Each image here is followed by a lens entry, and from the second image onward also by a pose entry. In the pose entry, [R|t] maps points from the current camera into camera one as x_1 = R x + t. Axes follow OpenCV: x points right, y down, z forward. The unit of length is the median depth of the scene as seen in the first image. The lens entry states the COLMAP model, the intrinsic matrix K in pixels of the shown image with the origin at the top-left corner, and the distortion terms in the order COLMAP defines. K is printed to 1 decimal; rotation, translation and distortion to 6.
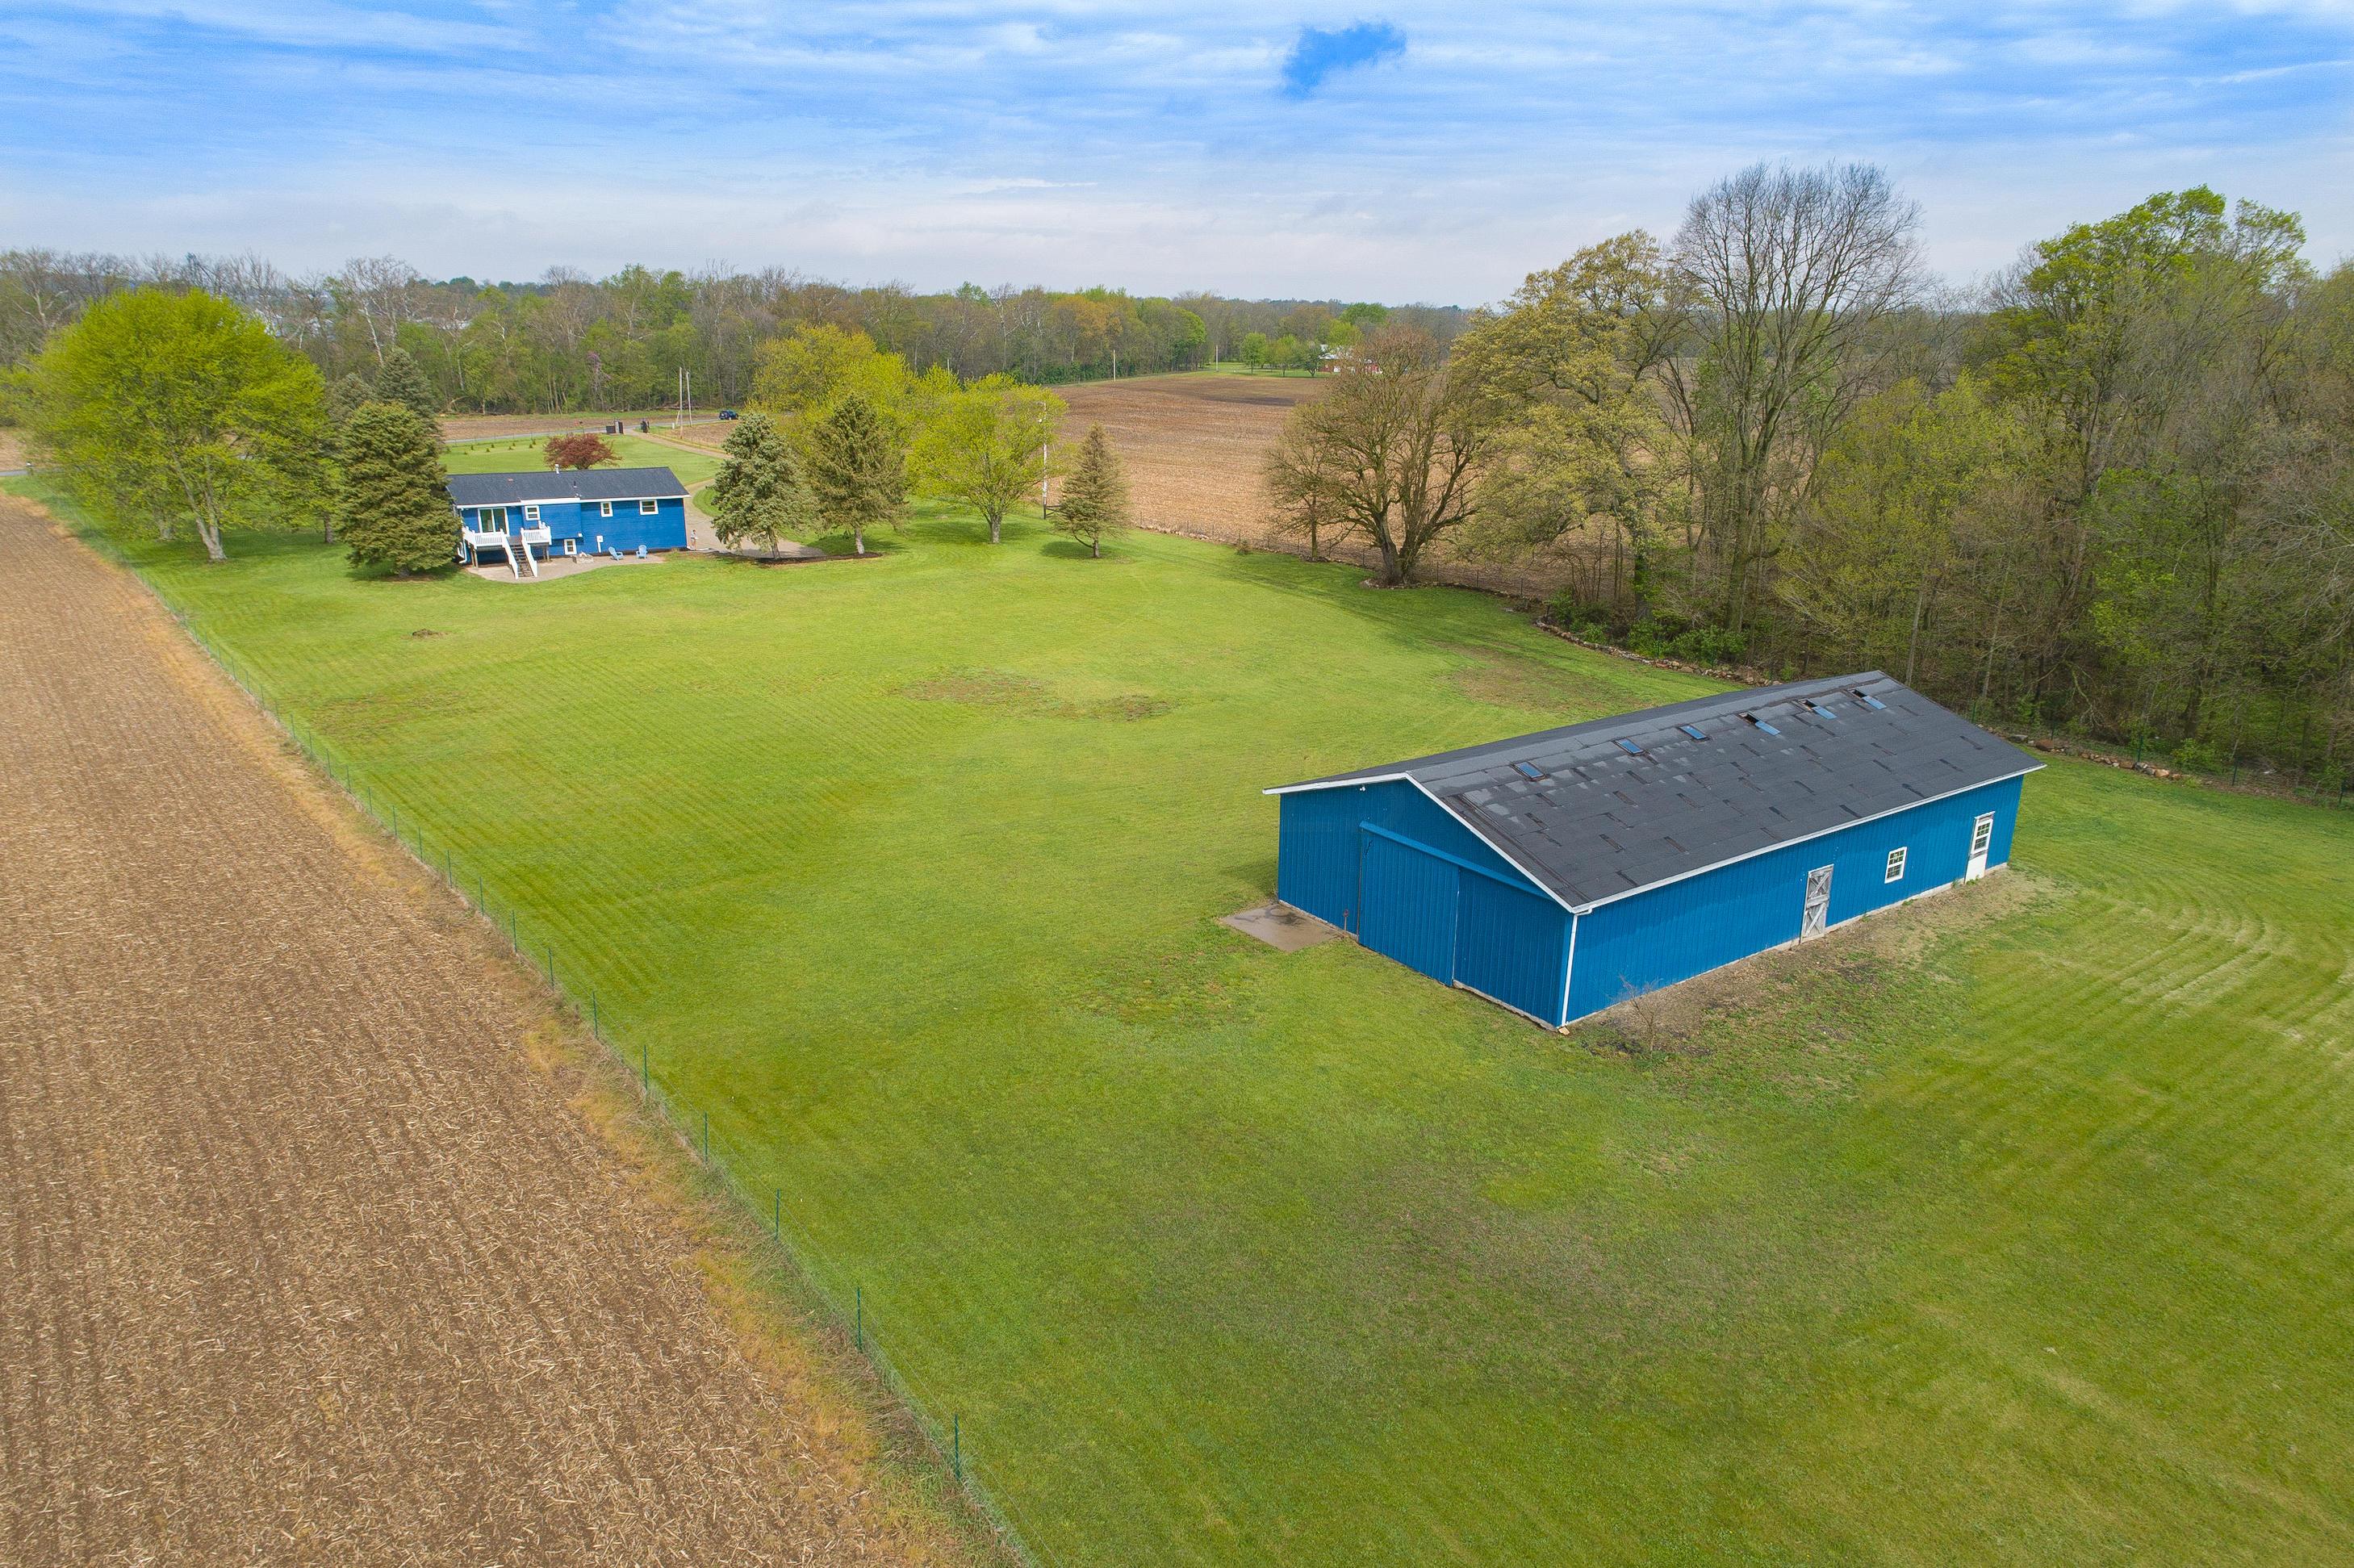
lens RADIAL K [[1588.9, 0, 1177.0], [0, 1588.9, 784.0], [0, 0, 1]] dist [0.049301, 0.009011]
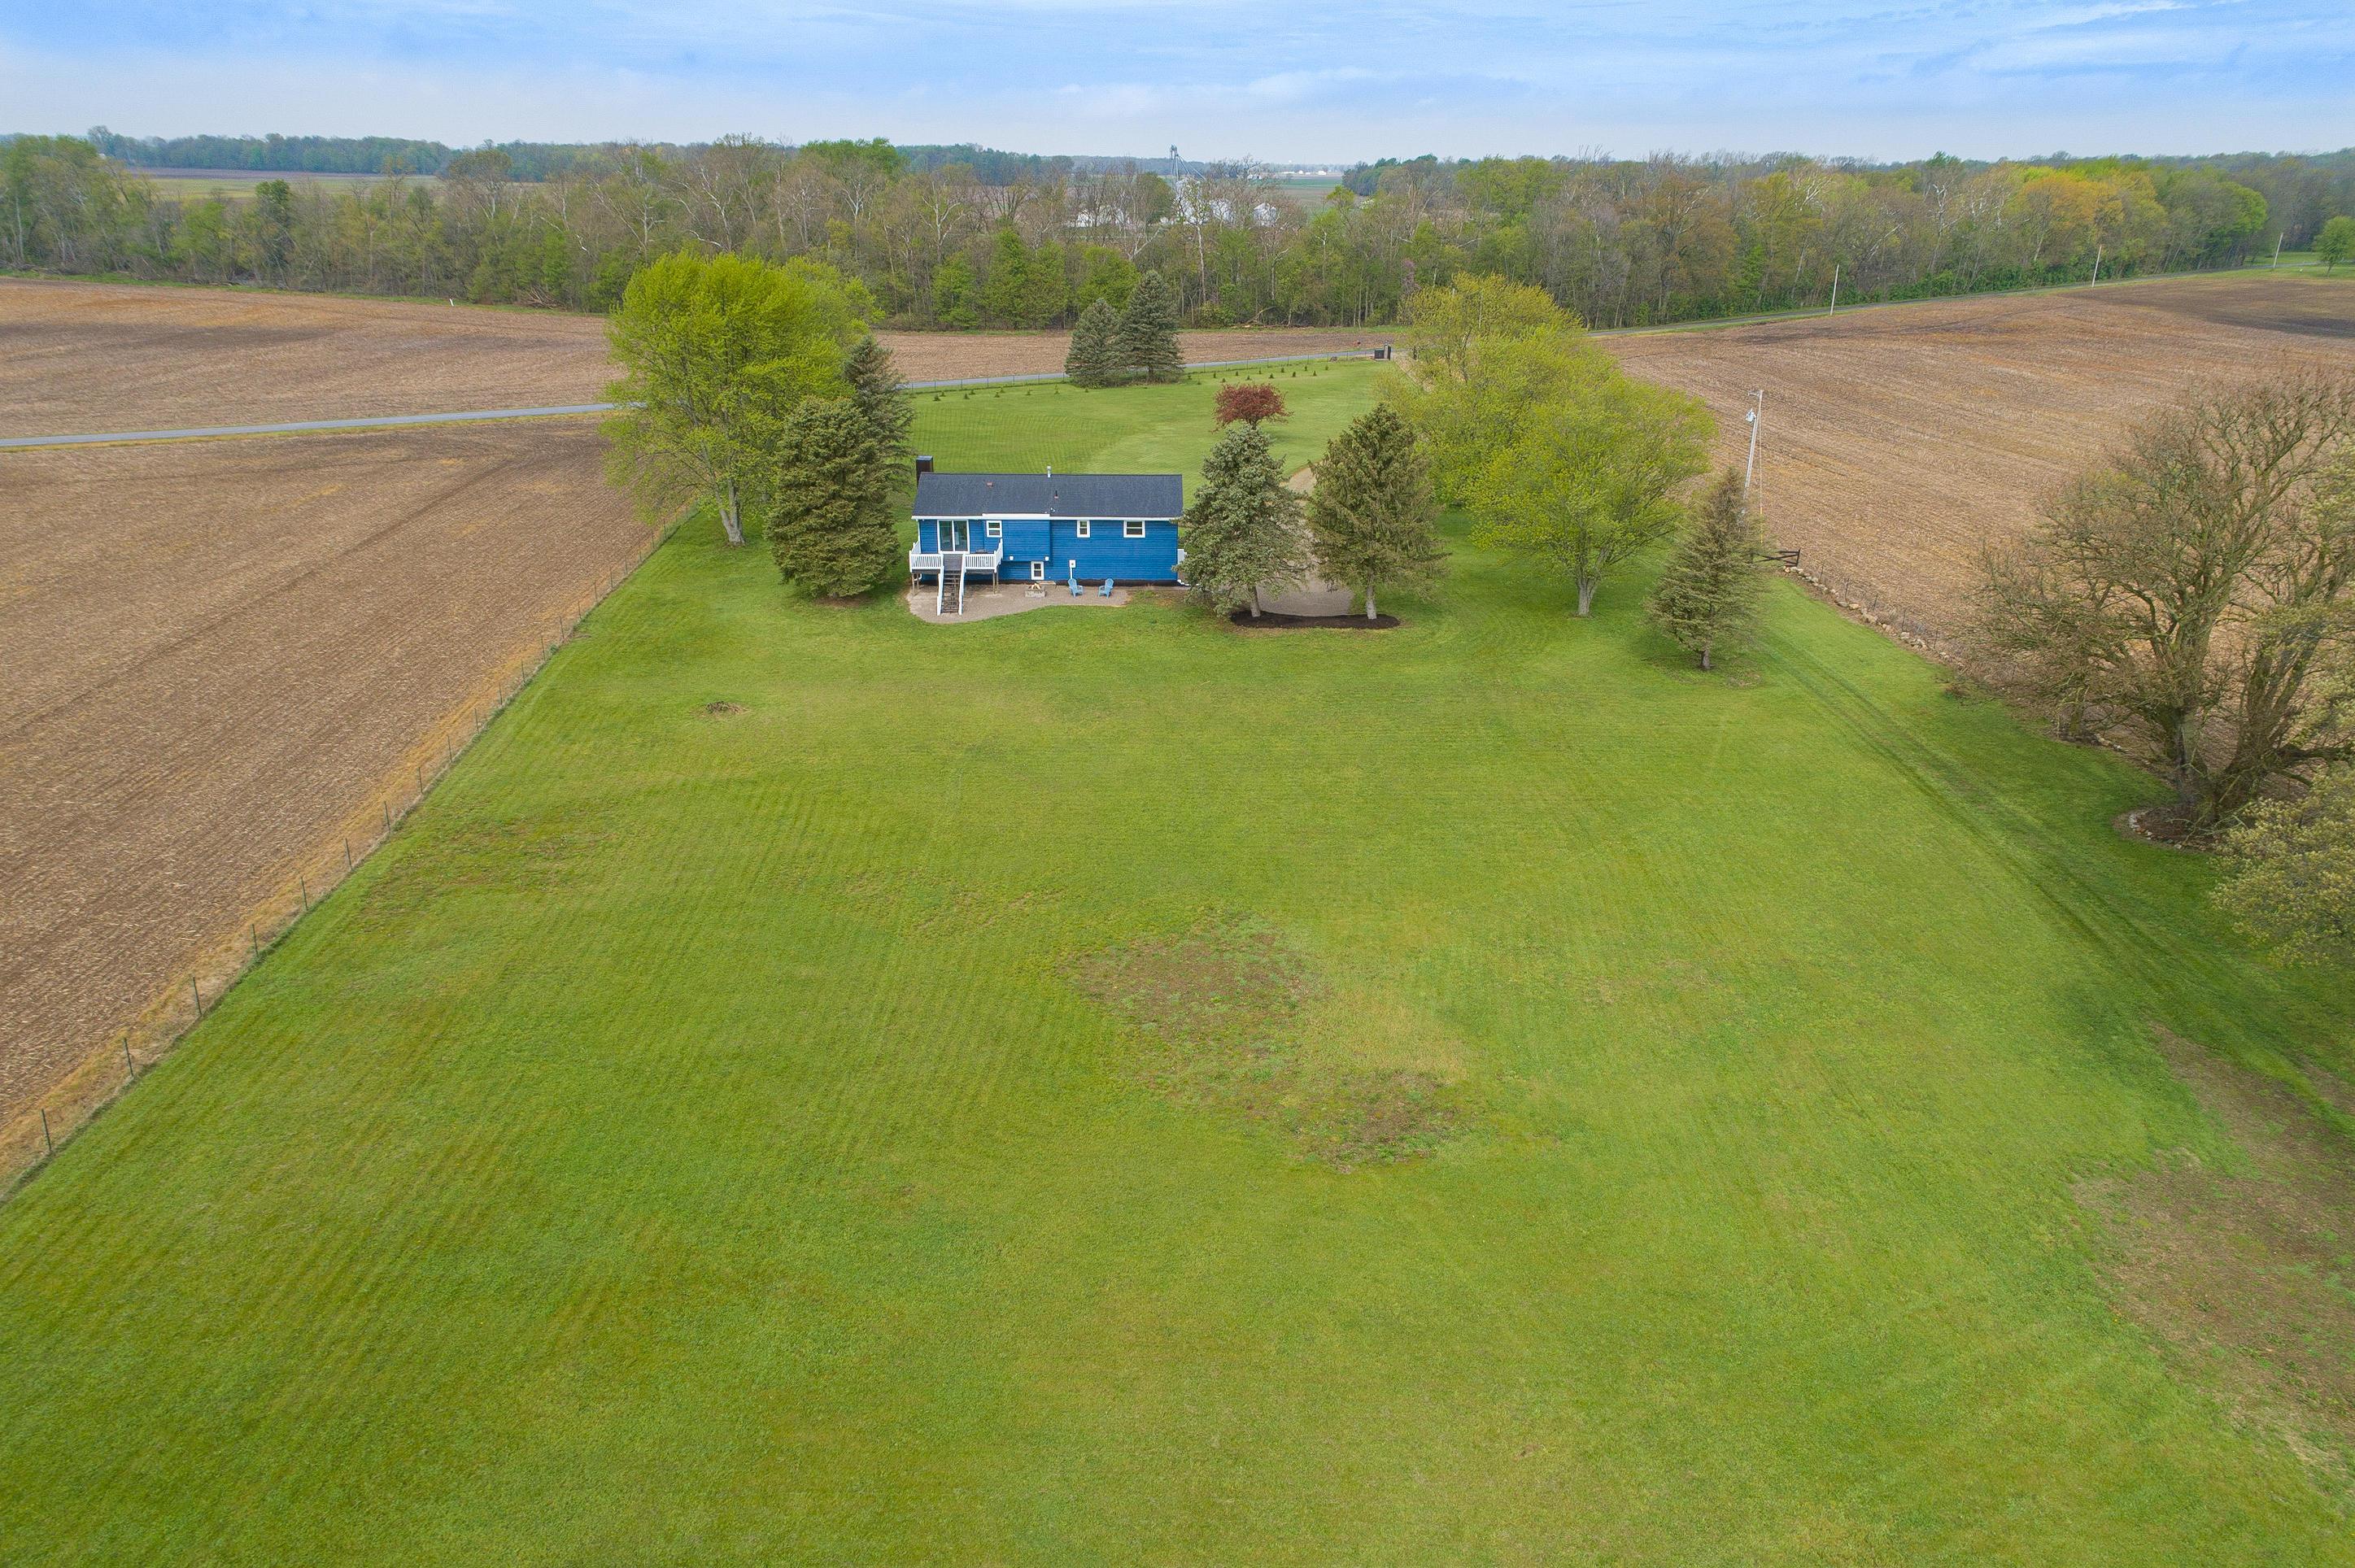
lens RADIAL K [[1589.4, 0, 1177.5], [0, 1589.4, 784.0], [0, 0, 1]] dist [0.049301, 0.009011]
pose [[0.842995, 0.192206, -0.502411, 0.118577], [-0.154400, 0.981141, 0.116285, -0.150584], [0.515287, -0.020455, 0.856774, 0.340984]]
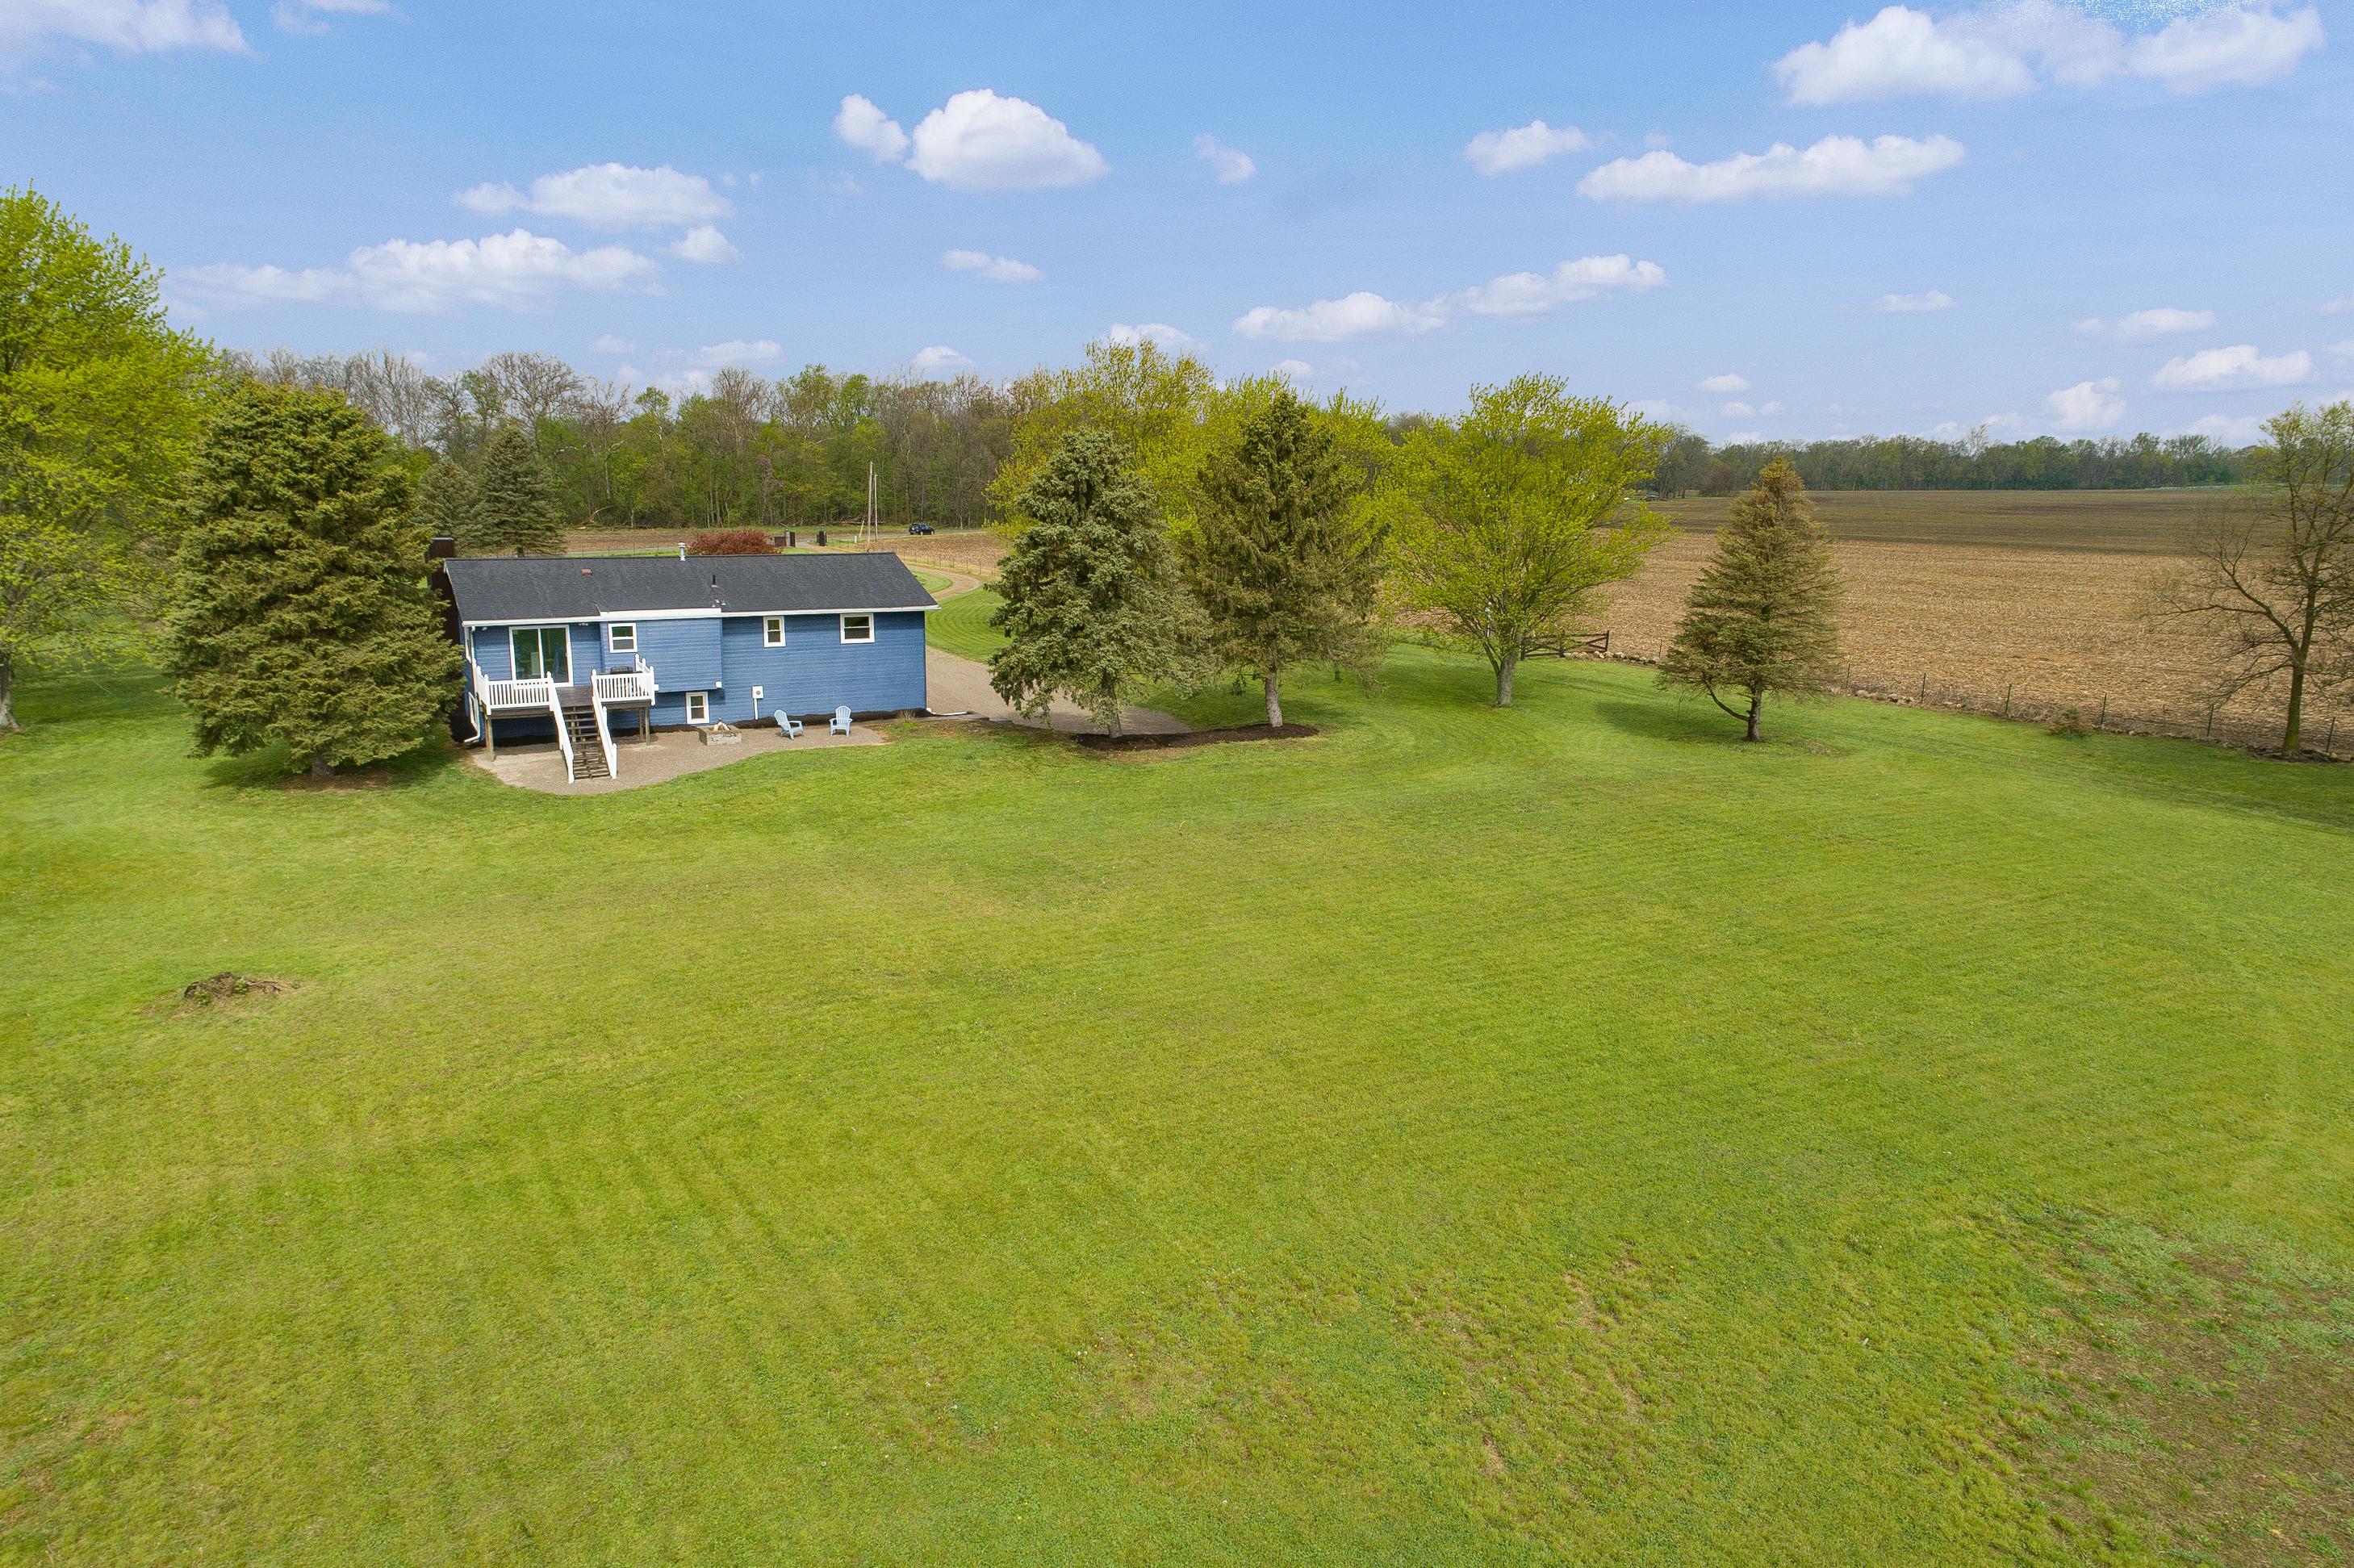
lens RADIAL K [[1588.9, 0, 1177.0], [0, 1588.9, 784.0], [0, 0, 1]] dist [0.049301, 0.009011]
pose [[0.996109, 0.019133, -0.086023, -0.198452], [-0.026471, 0.996030, -0.084987, -0.090746], [0.084055, 0.086933, 0.992662, 0.552102]]
